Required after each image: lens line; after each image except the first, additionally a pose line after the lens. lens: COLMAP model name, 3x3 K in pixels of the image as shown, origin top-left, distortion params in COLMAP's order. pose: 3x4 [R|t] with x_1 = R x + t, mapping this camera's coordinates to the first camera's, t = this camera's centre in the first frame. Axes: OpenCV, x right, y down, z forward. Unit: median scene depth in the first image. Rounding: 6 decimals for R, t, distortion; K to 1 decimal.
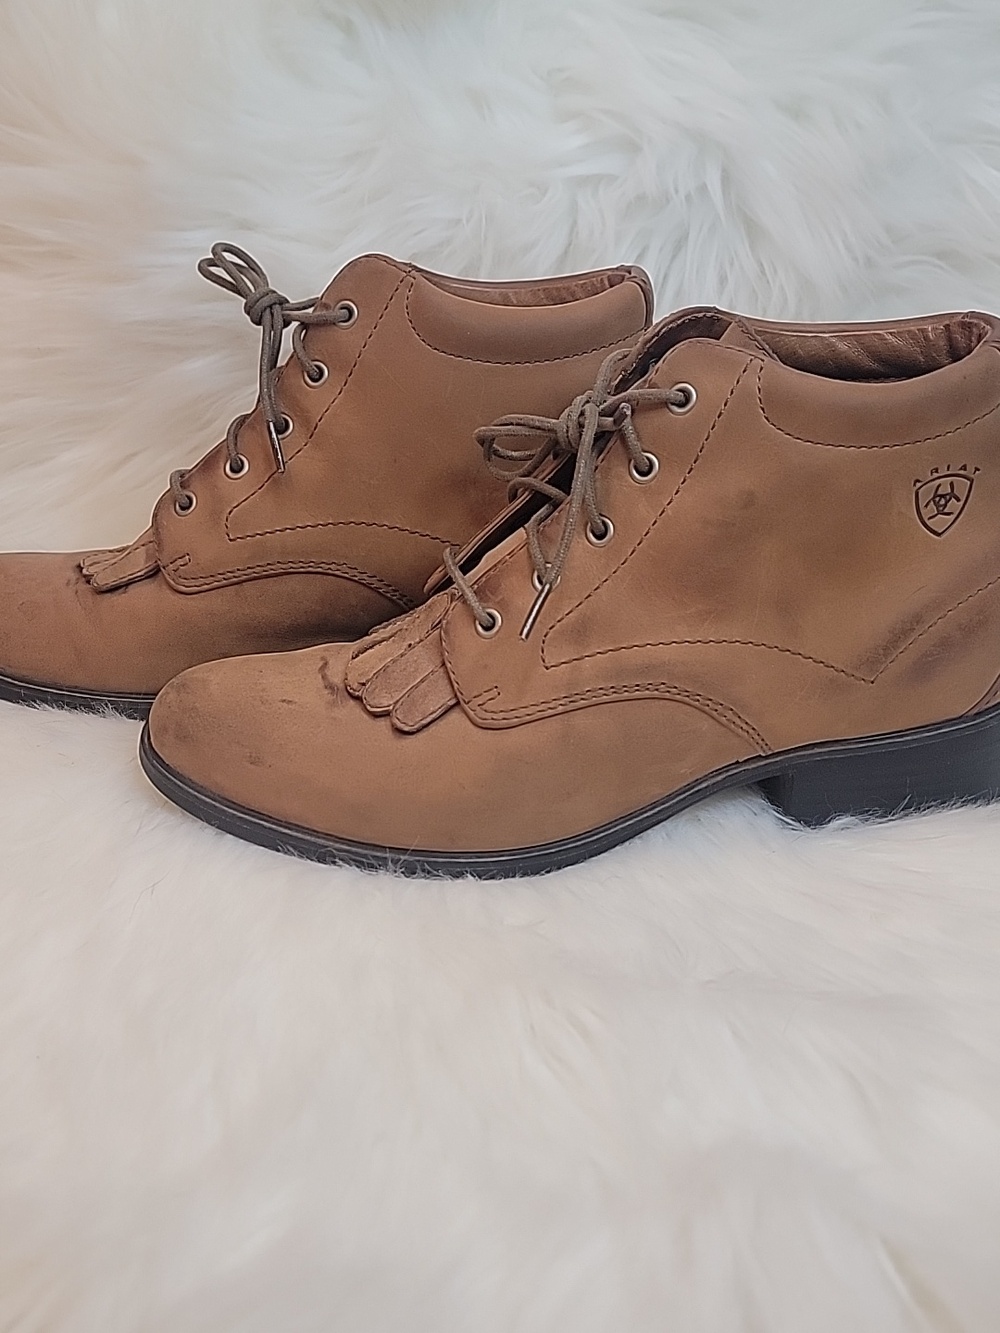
lens RADIAL K [[929.4, 0, 498.5], [0, 929.4, 670.2], [0, 0, 1]] dist [0.001685, 0.000234]
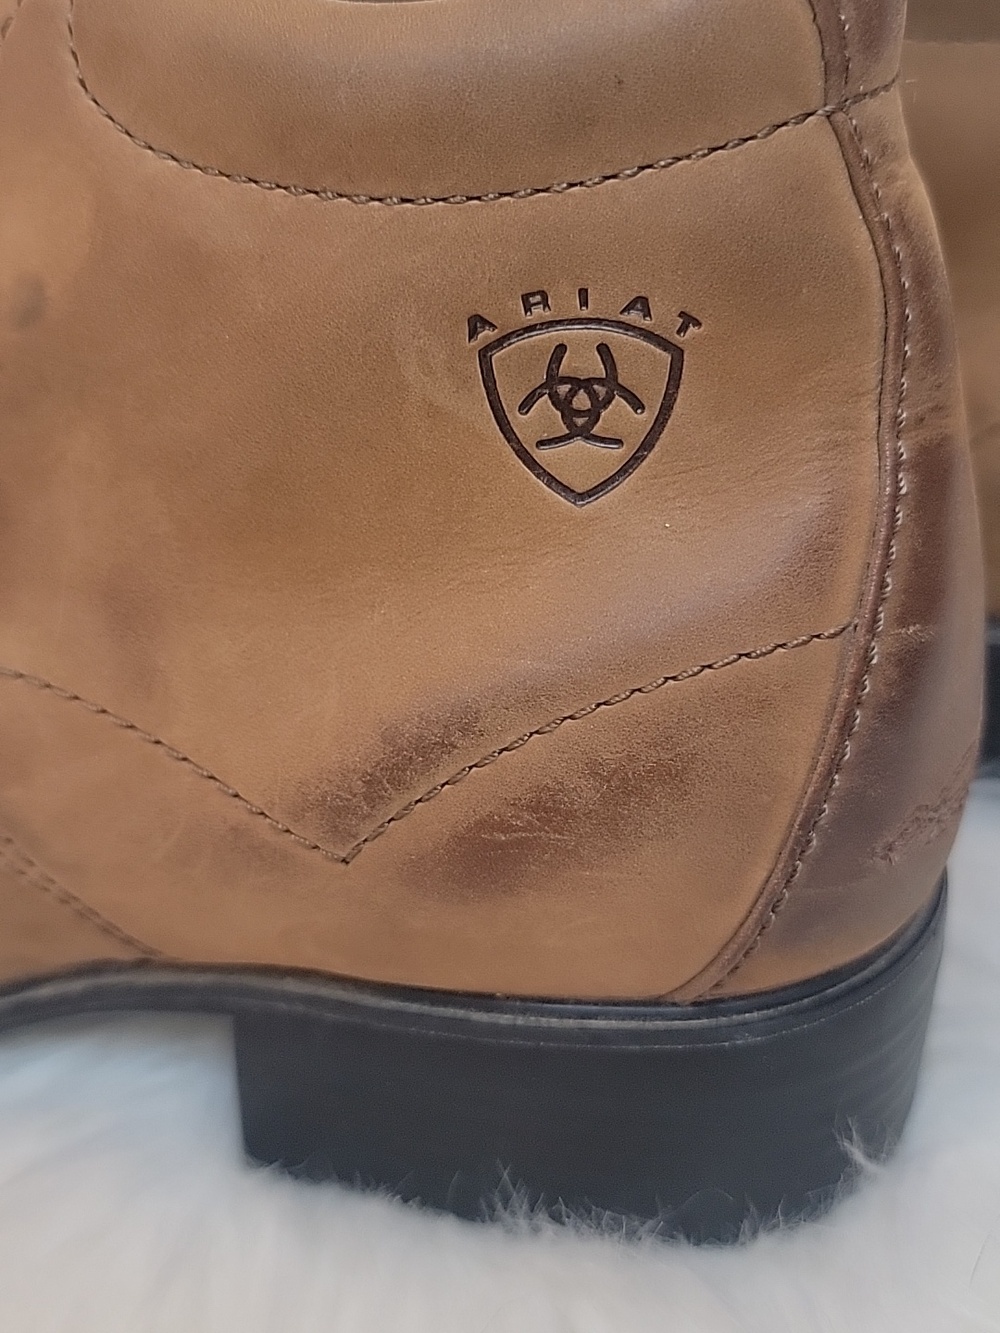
lens RADIAL K [[1212.9, 0, 500.8], [0, 1212.9, 666.0], [0, 0, 1]] dist [-0.006018, 0.000000]
pose [[0.949649, 0.209291, -0.233161, 0.573879], [-0.200757, 0.977800, 0.060025, -0.107358], [0.240548, -0.010194, 0.970584, 0.562823]]
